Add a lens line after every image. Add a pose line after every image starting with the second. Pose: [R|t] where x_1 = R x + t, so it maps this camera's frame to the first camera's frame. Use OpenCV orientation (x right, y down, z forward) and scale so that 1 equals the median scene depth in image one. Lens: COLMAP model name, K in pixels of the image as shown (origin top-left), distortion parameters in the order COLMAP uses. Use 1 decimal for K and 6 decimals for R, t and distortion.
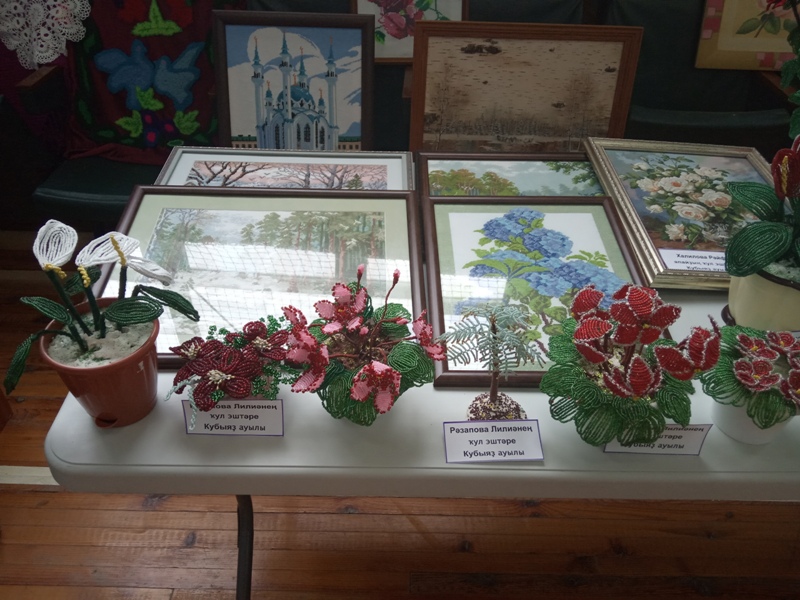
lens RADIAL K [[644.5, 0, 398.0], [0, 644.5, 303.3], [0, 0, 1]] dist [0.090653, -0.132980]
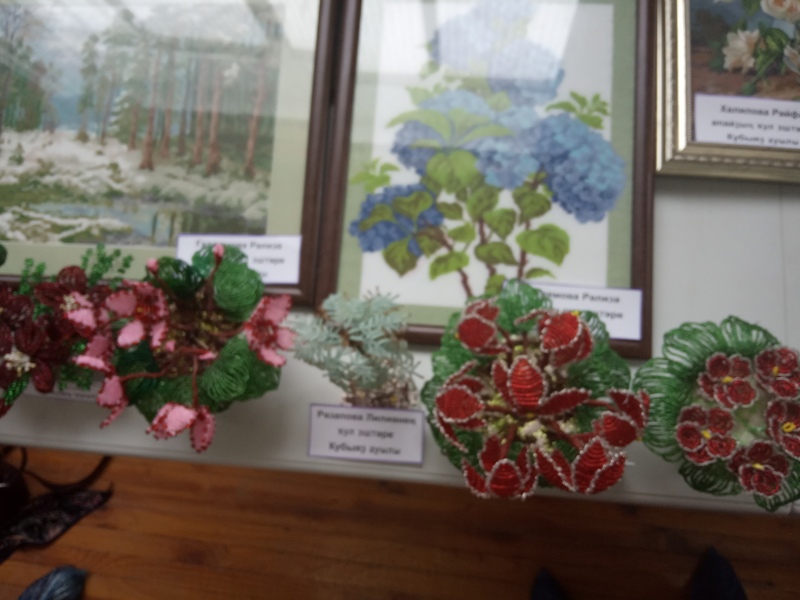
lens RADIAL K [[644.5, 0, 403.3], [0, 644.5, 304.2], [0, 0, 1]] dist [0.090653, -0.132980]
pose [[0.989349, 0.067052, -0.129197, 0.171783], [0.021421, 0.810853, 0.584857, -0.238544], [0.143976, -0.581396, 0.800781, 0.263362]]
